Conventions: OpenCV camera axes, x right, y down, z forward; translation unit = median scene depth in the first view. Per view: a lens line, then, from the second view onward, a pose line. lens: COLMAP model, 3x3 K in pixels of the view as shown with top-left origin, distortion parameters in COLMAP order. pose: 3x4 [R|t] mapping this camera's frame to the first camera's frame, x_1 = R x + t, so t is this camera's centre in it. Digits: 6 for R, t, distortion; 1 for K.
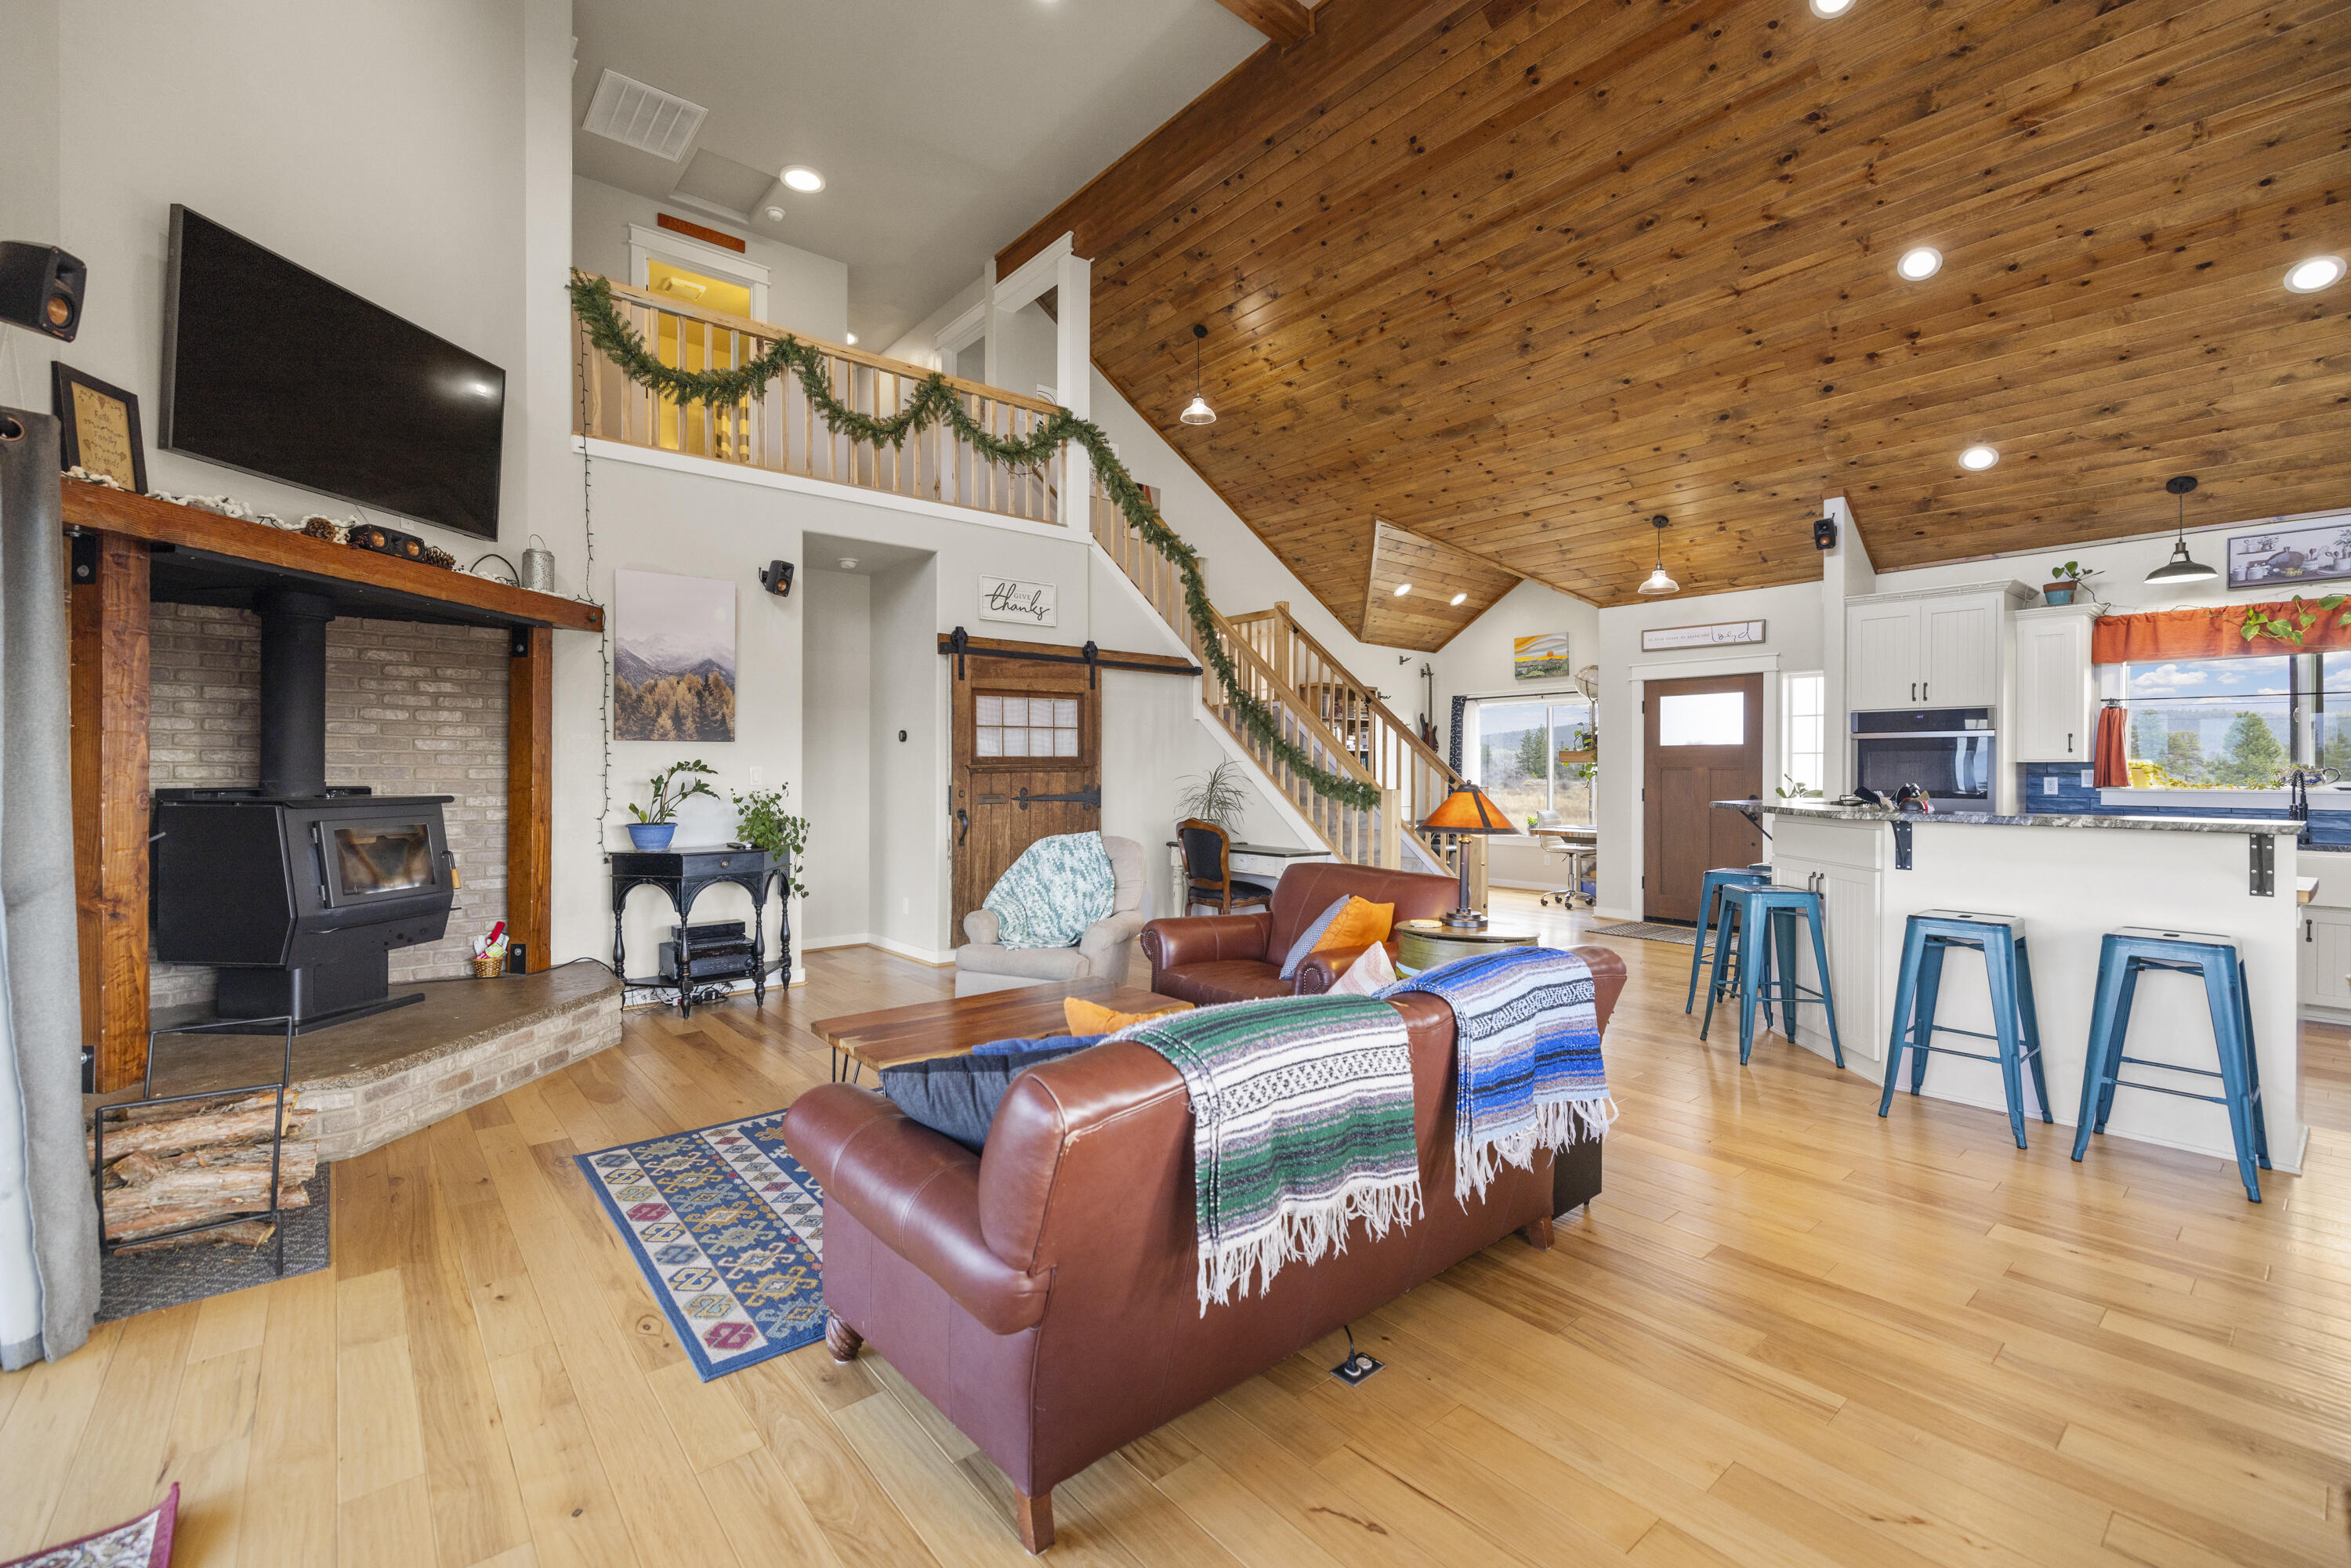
lens RADIAL K [[993.1, 0, 1164.4], [0, 993.1, 772.7], [0, 0, 1]] dist [0.003890, -0.000577]
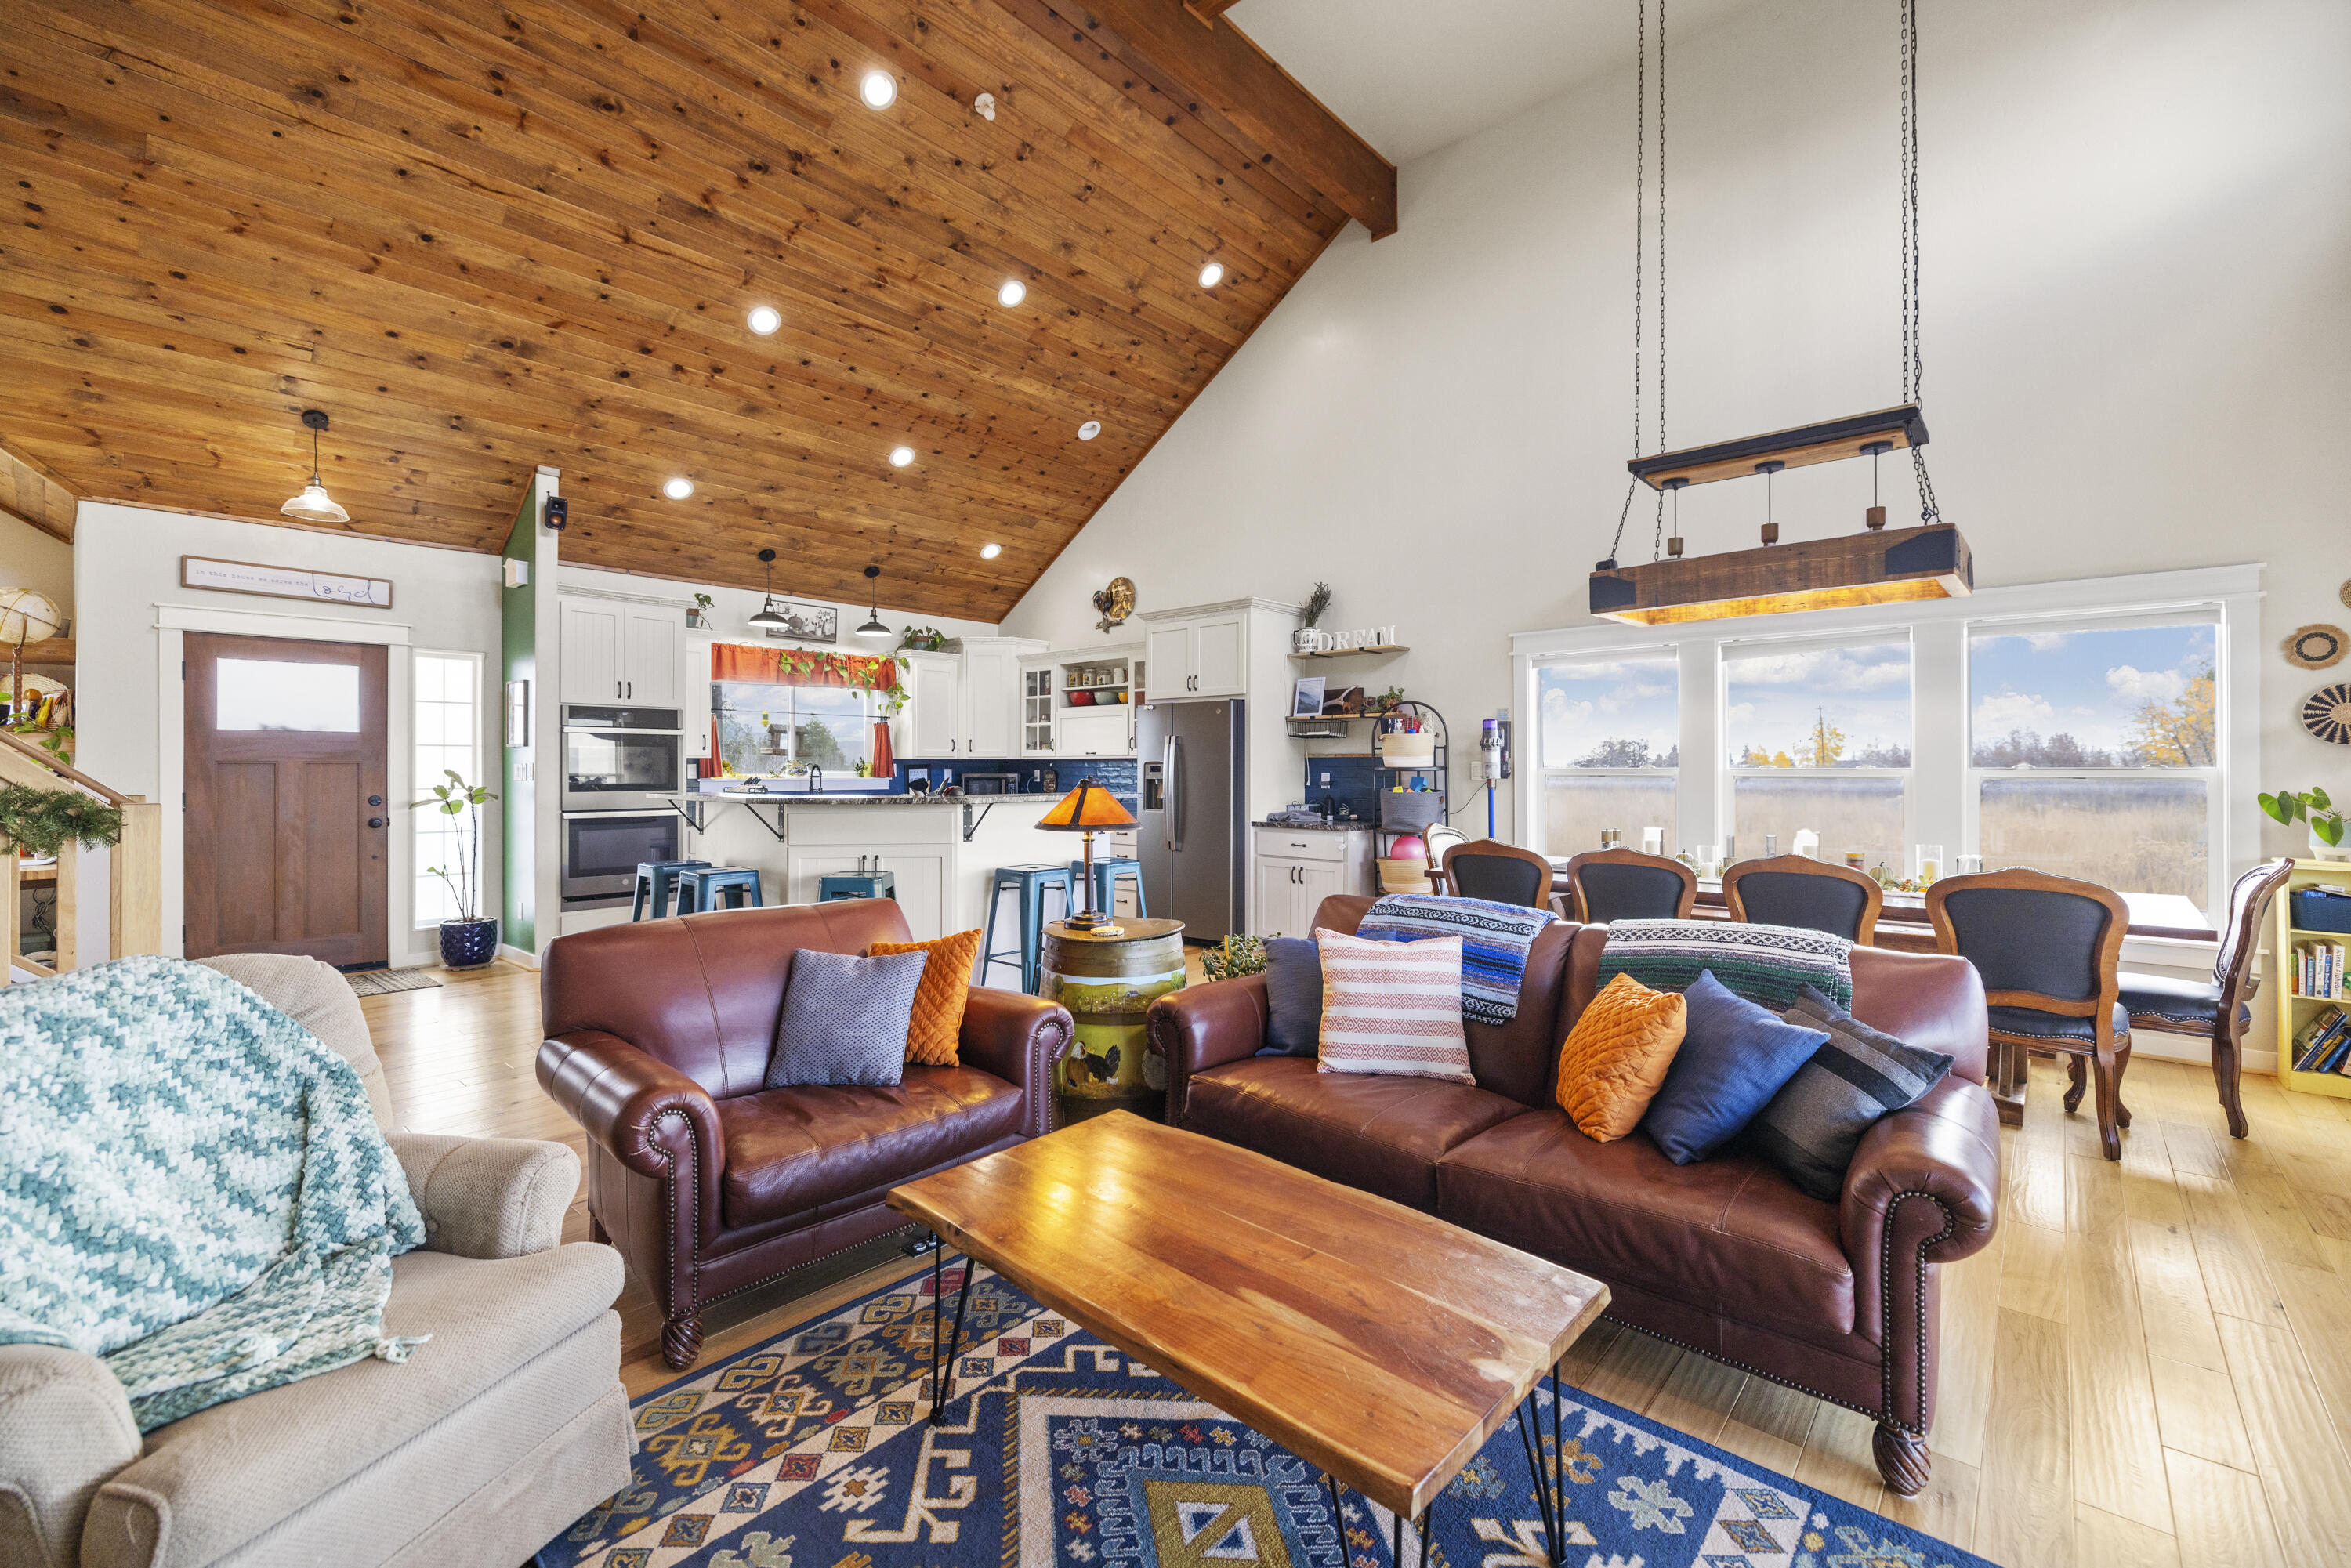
lens RADIAL K [[993.1, 0, 1165.8], [0, 993.1, 763.8], [0, 0, 1]] dist [0.003890, -0.000577]
pose [[-0.146967, -0.000362, 0.989141, -0.376517], [0.003259, 0.999994, 0.000850, -0.002901], [-0.989136, 0.003348, -0.146965, 0.619683]]
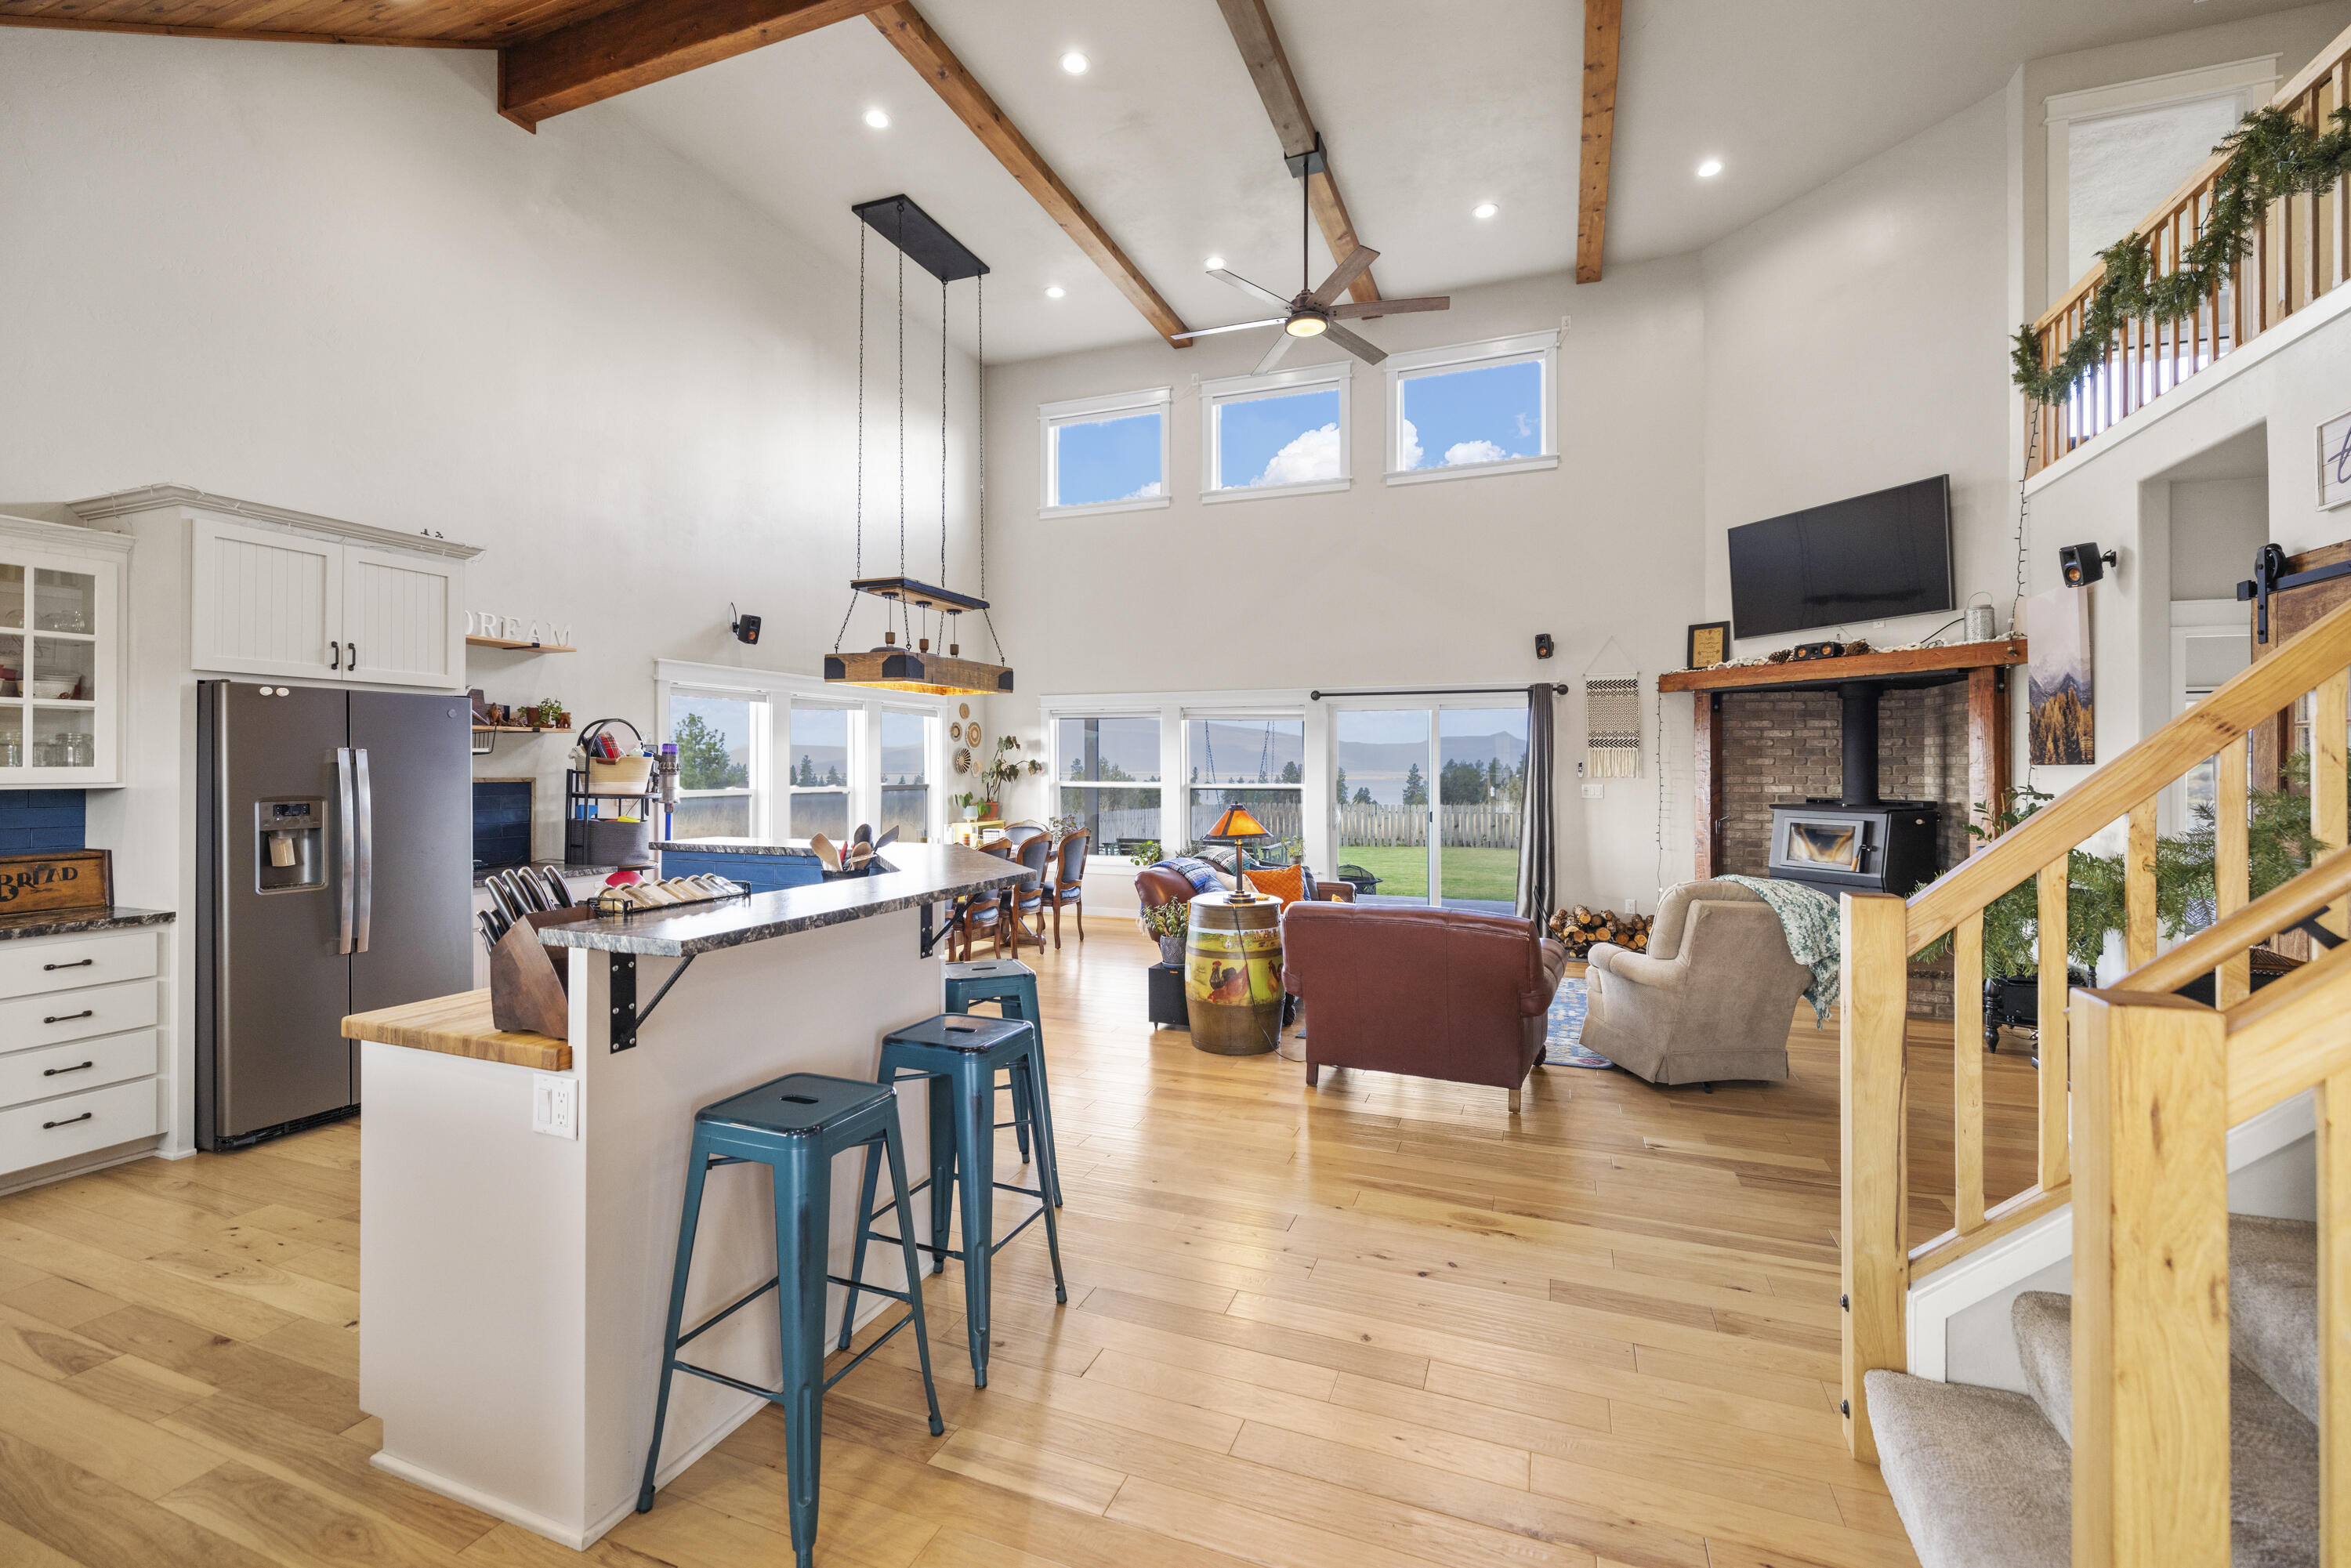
lens RADIAL K [[993.1, 0, 1169.7], [0, 993.1, 766.6], [0, 0, 1]] dist [0.003890, -0.000577]
pose [[-0.873743, -0.002661, -0.486380, 0.634686], [-0.003291, 0.999994, 0.000441, -0.025173], [0.486376, 0.001986, -0.873747, 1.281983]]
